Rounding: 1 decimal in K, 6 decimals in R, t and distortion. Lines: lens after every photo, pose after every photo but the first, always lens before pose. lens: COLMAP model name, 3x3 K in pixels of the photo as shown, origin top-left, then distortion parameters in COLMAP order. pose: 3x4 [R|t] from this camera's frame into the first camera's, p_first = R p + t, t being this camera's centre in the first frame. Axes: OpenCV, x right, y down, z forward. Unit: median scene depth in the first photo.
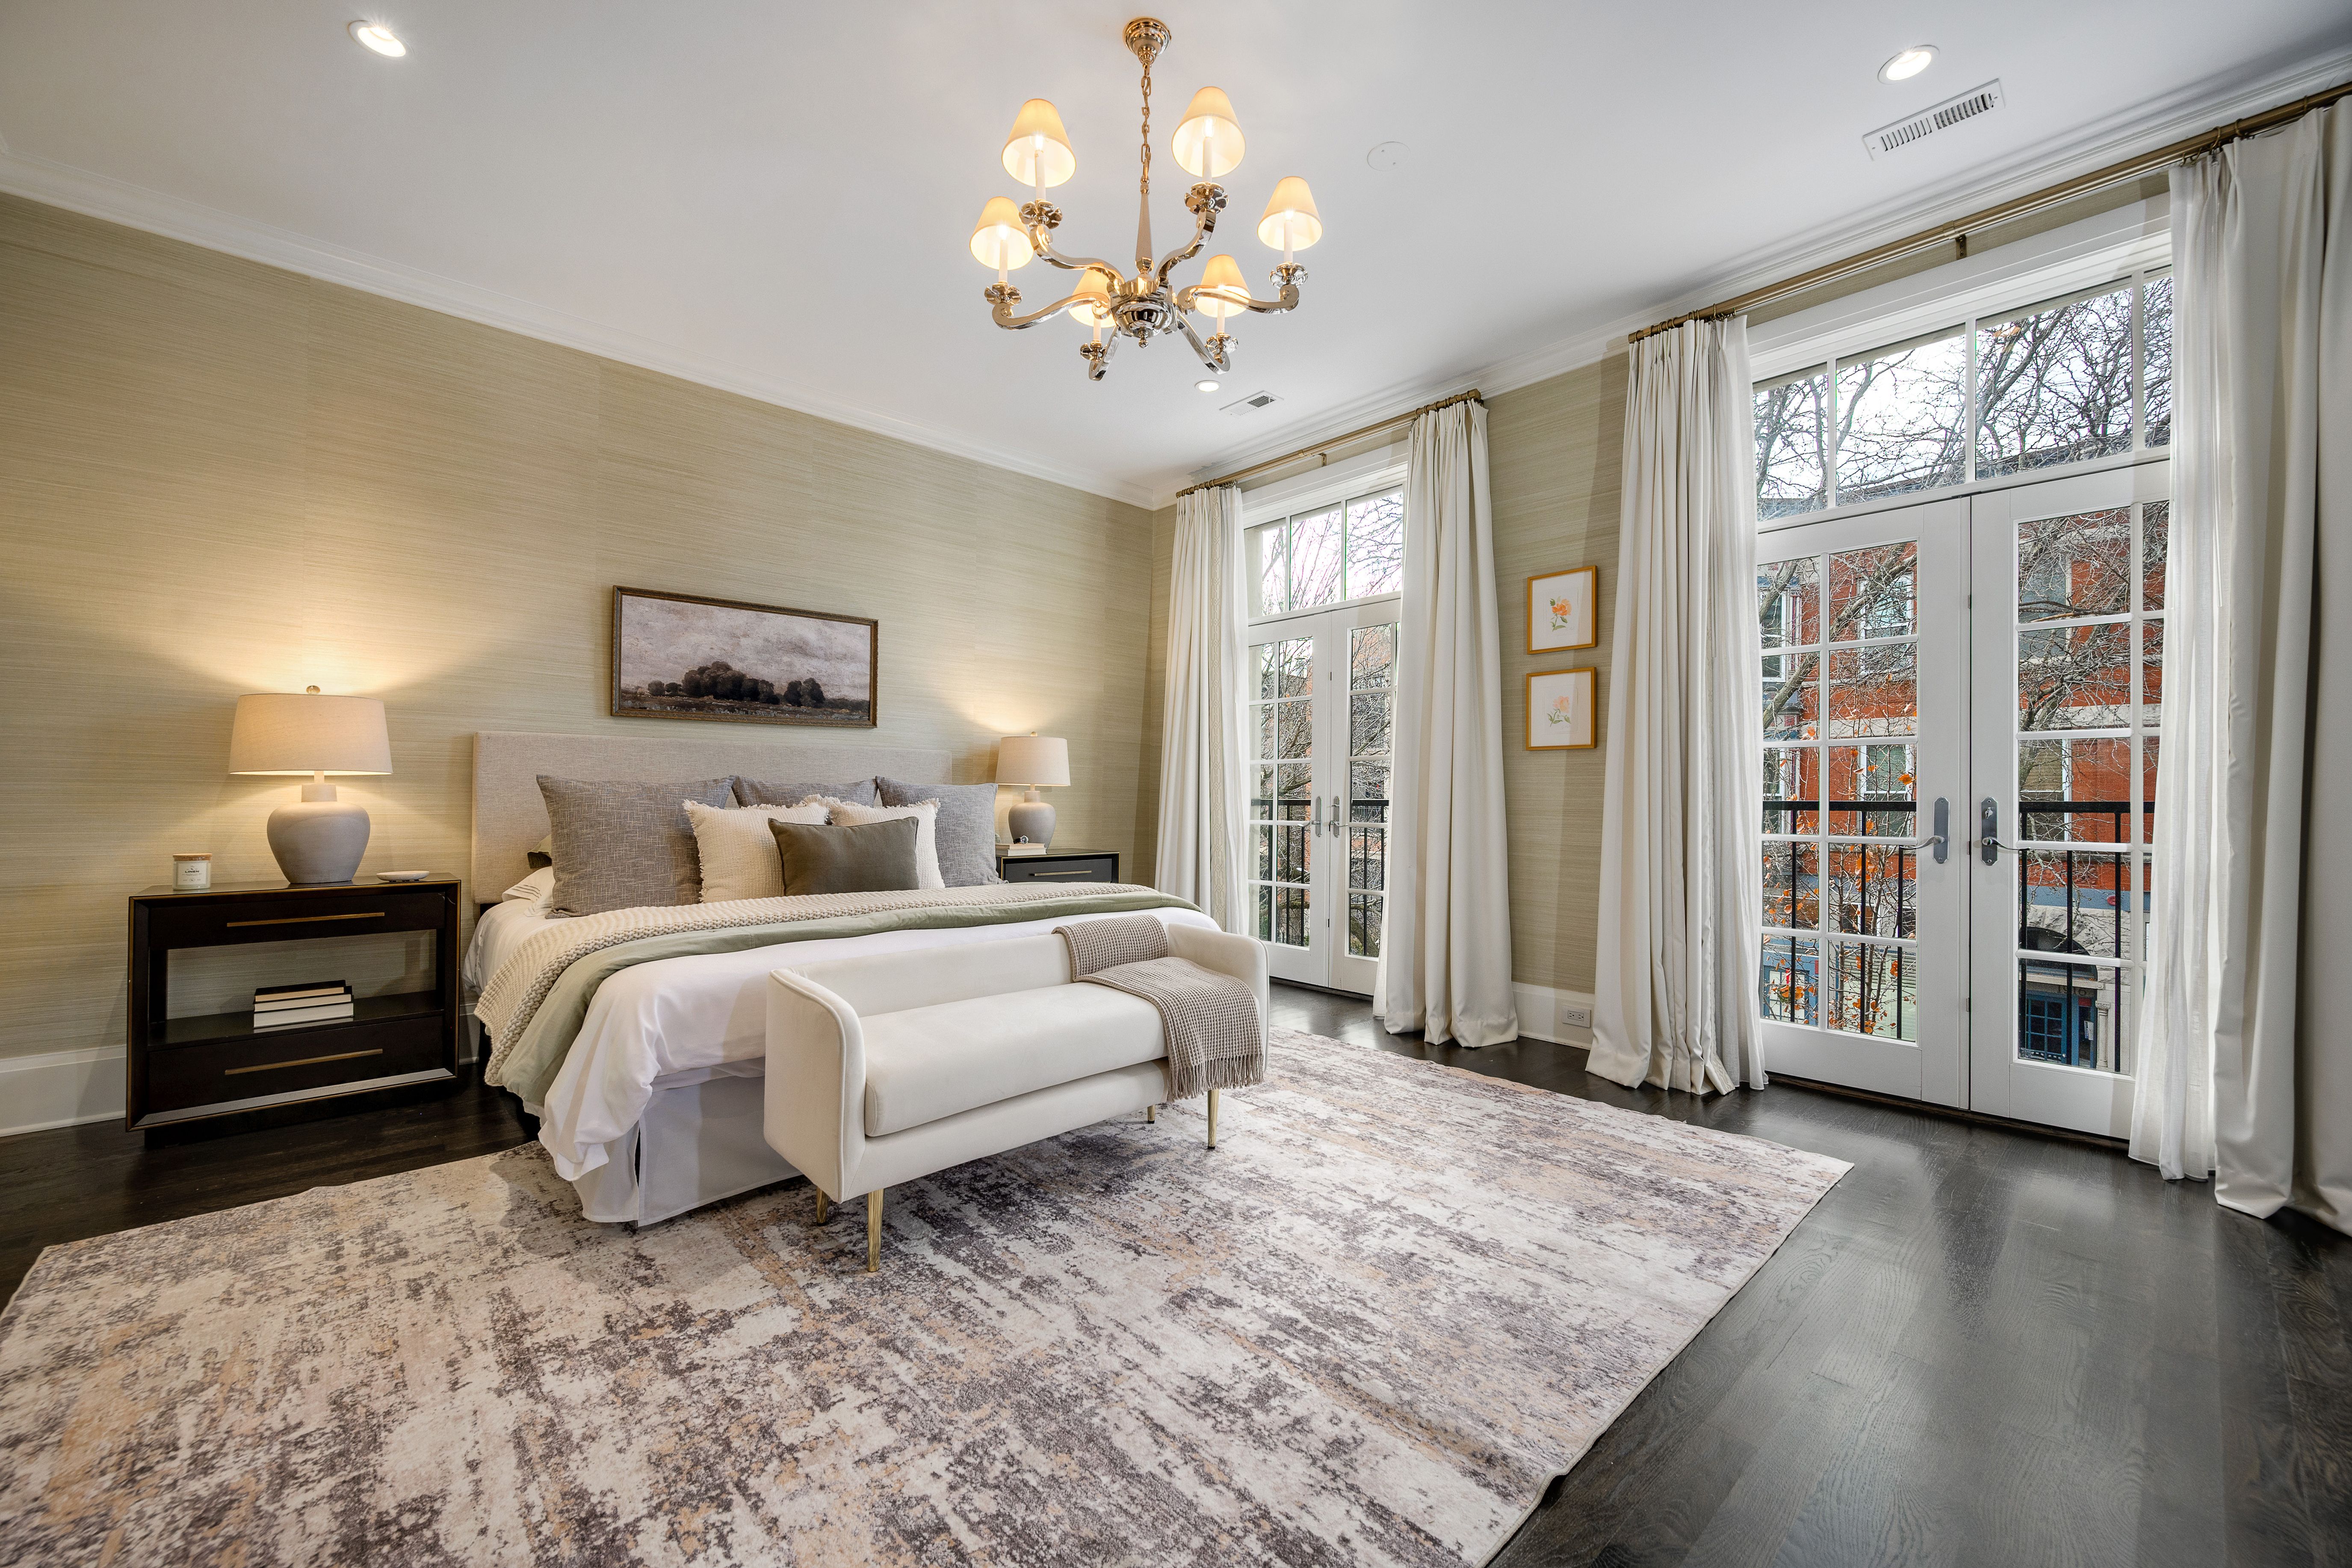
lens RADIAL K [[933.7, 0, 1185.2], [0, 933.7, 789.6], [0, 0, 1]] dist [-0.000509, 0.000109]
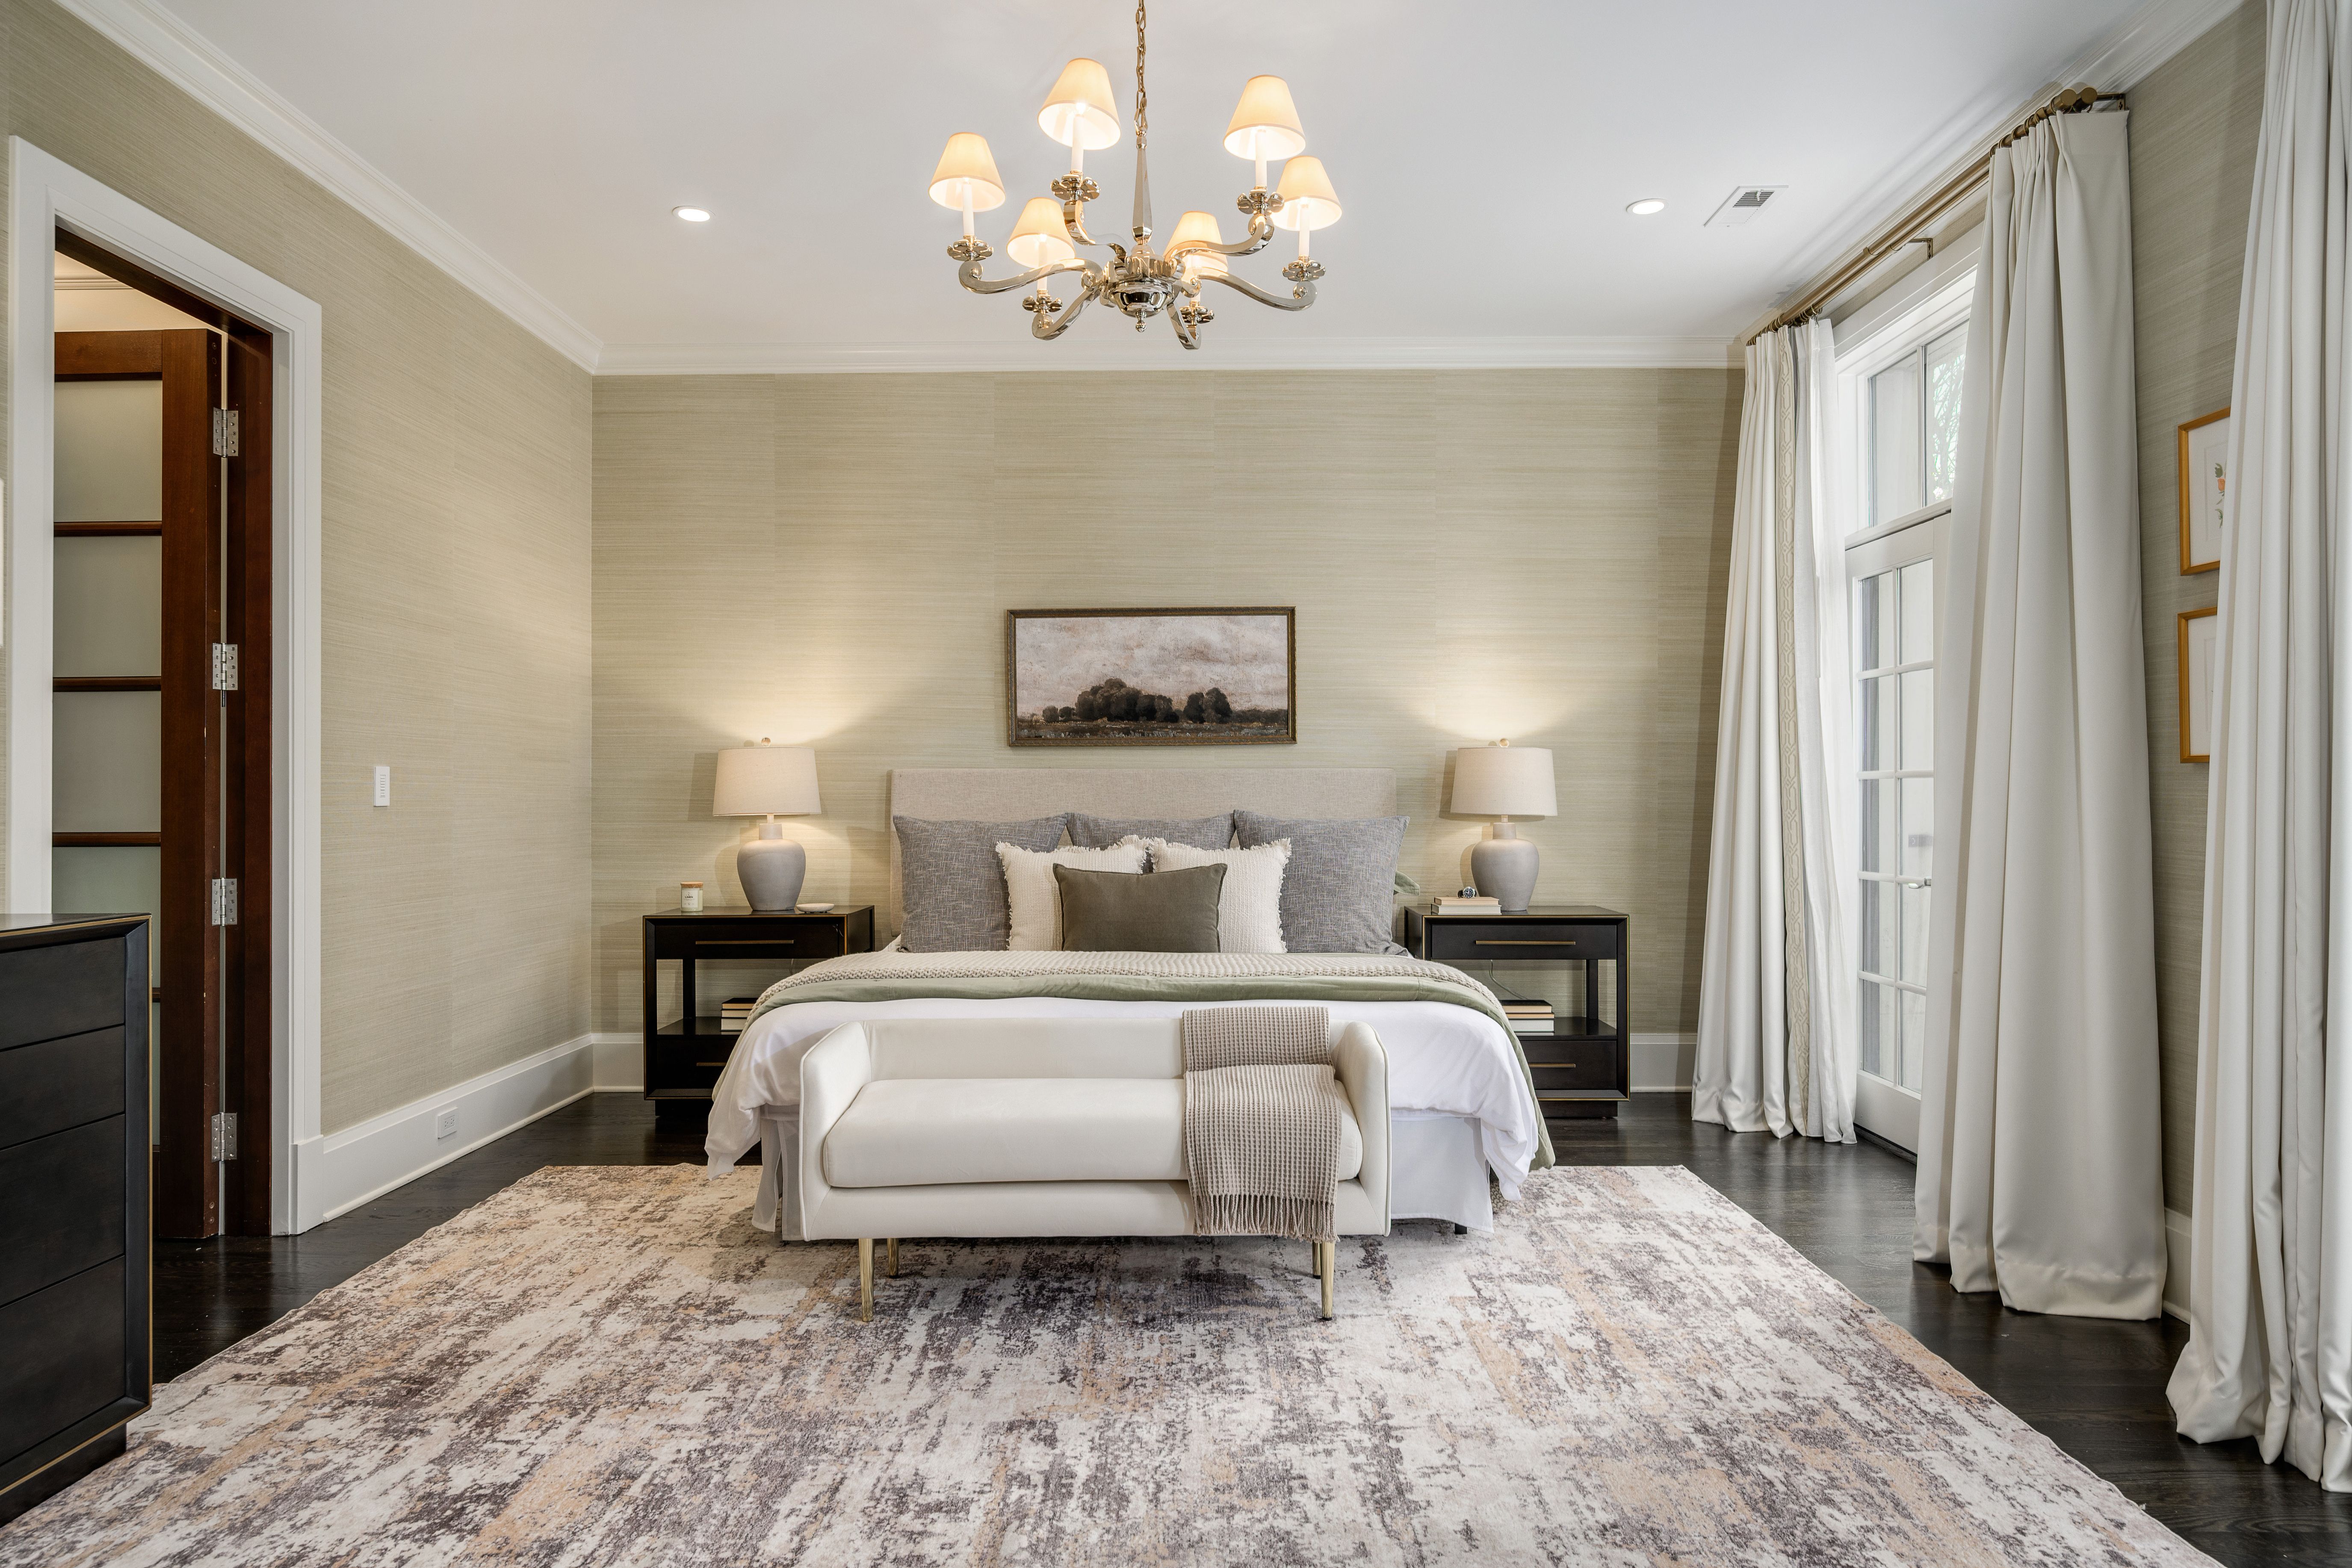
lens RADIAL K [[1466.5, 0, 1167.5], [0, 1466.5, 789.6], [0, 0, 1]] dist [-0.003143, 0.003719]
pose [[0.722683, -0.006835, -0.691145, 0.685011], [0.011723, 0.999928, 0.002369, -0.047953], [0.691080, -0.009814, 0.722712, 0.042587]]
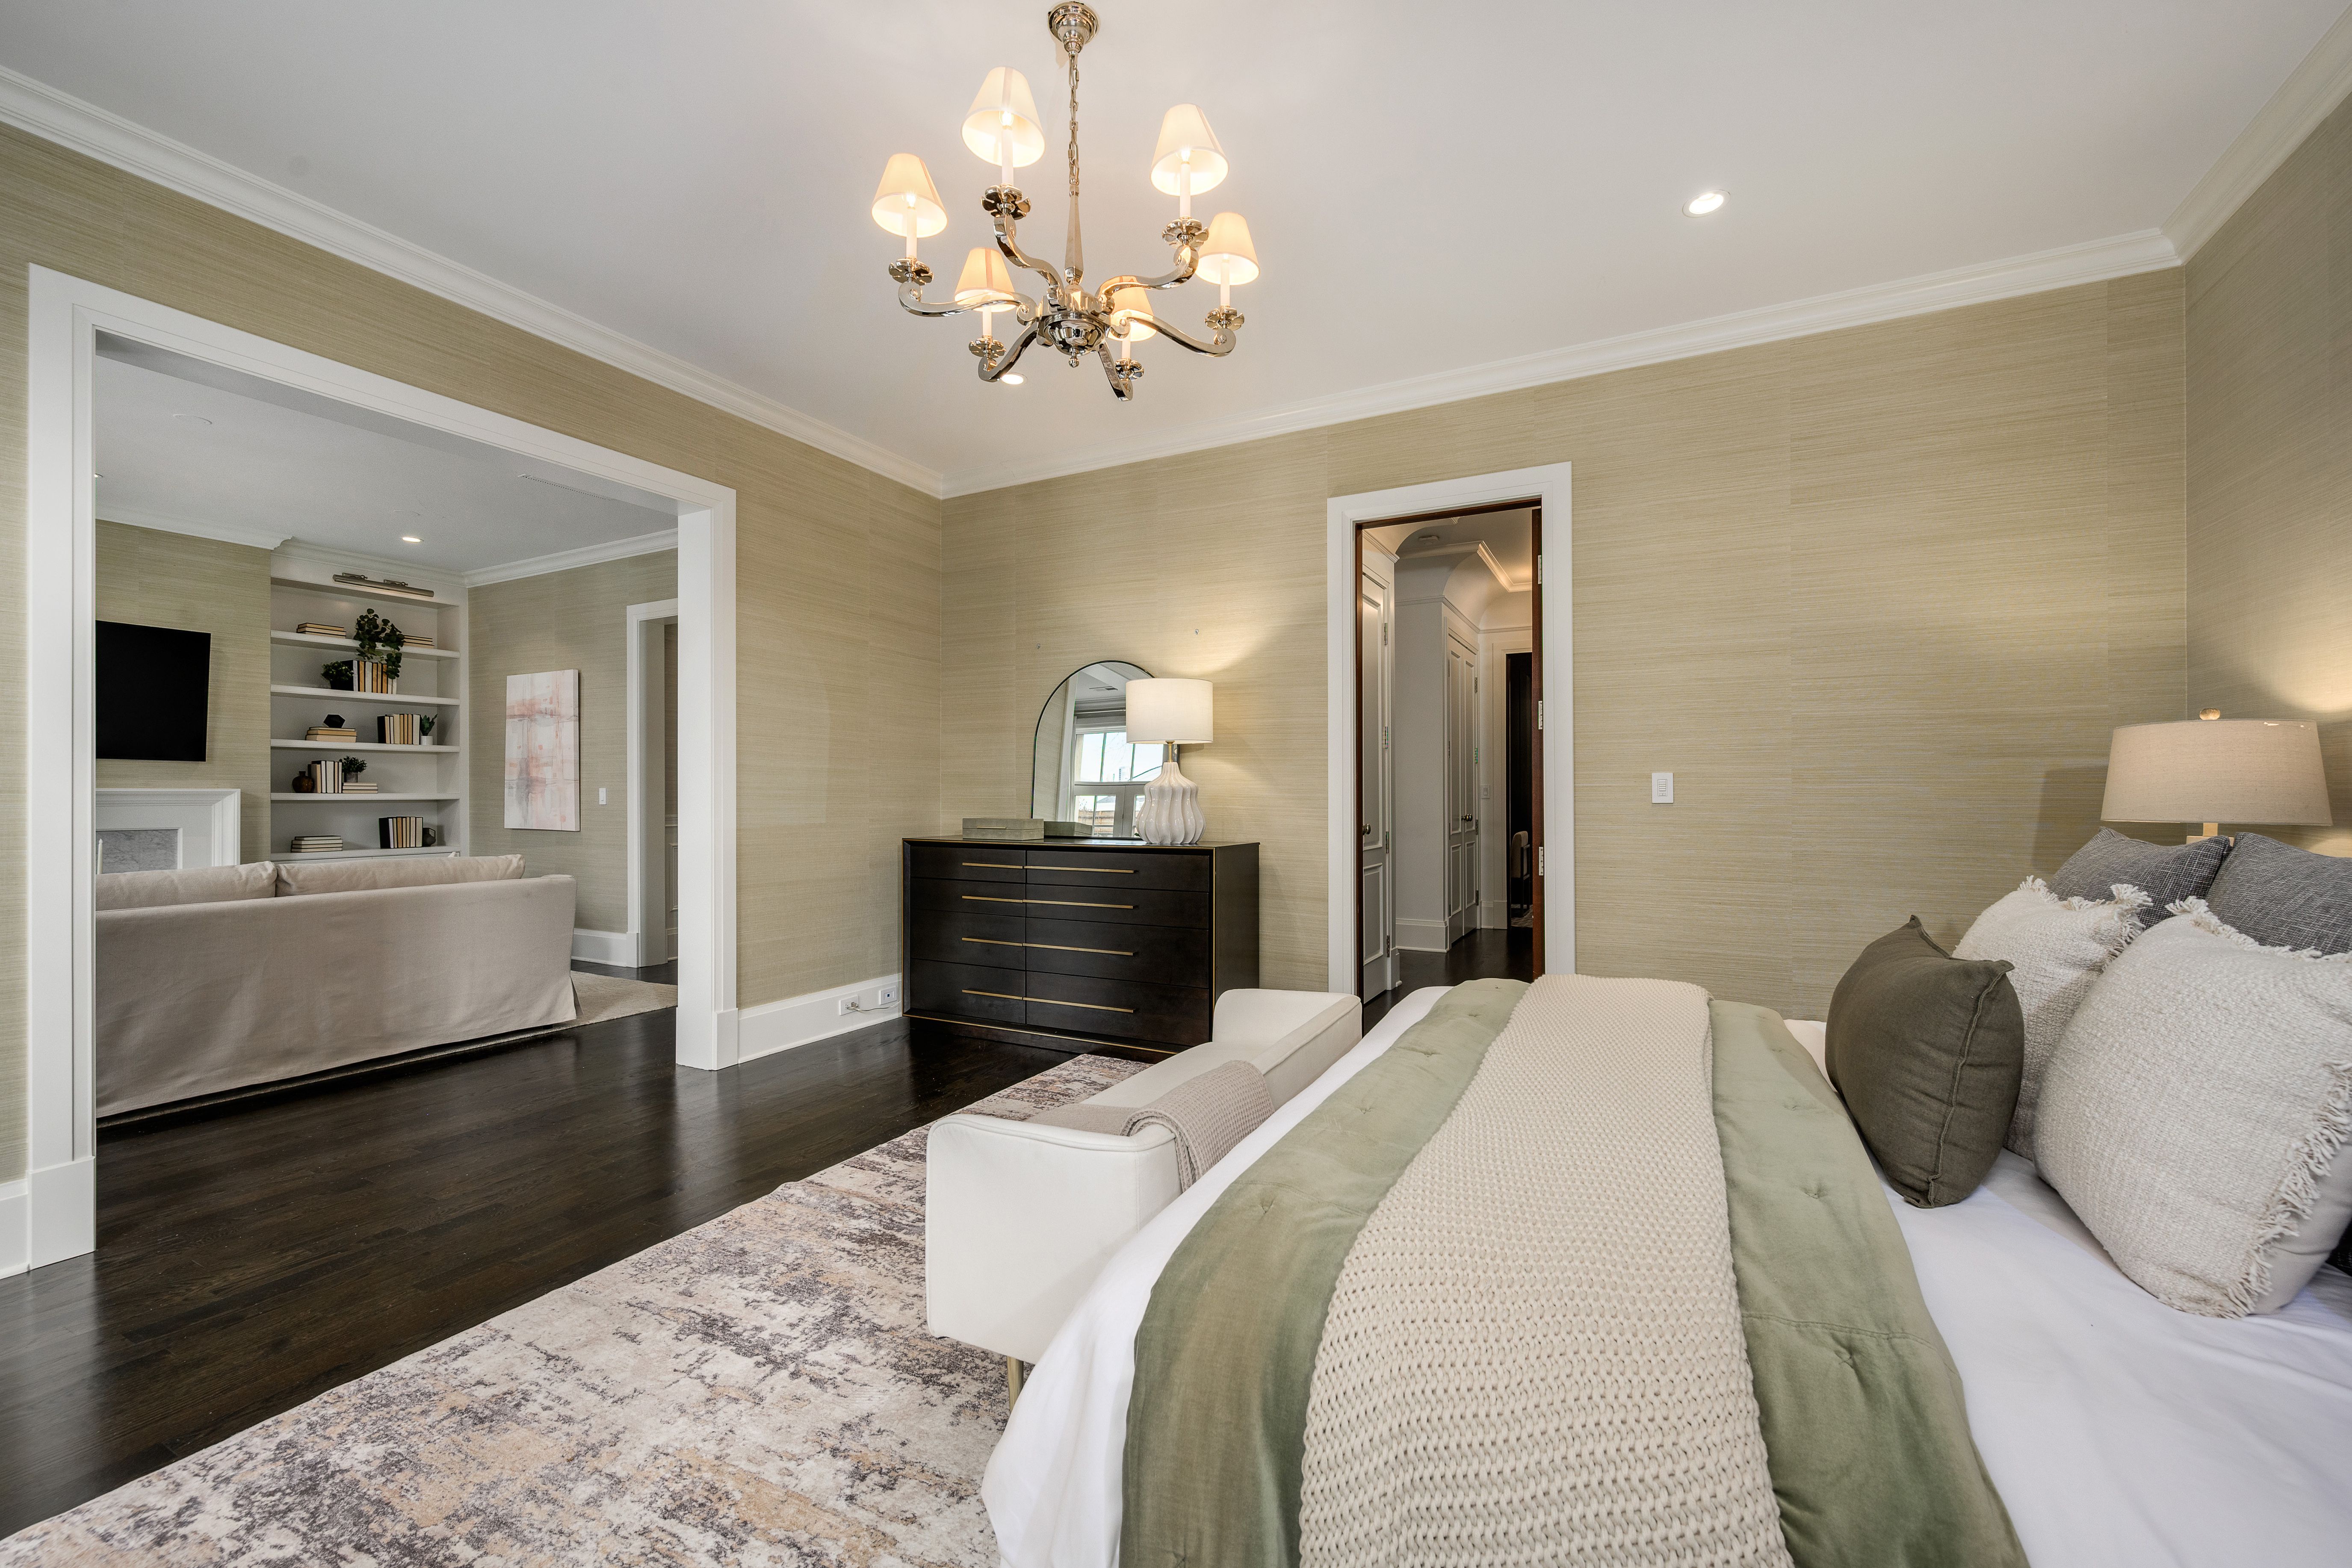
lens RADIAL K [[933.7, 0, 1187.4], [0, 933.7, 799.6], [0, 0, 1]] dist [-0.000509, 0.000109]
pose [[-0.936574, 0.002491, -0.350461, 0.127030], [0.002953, 0.999995, -0.000783, -0.042665], [0.350458, -0.001768, -0.936577, 1.467131]]
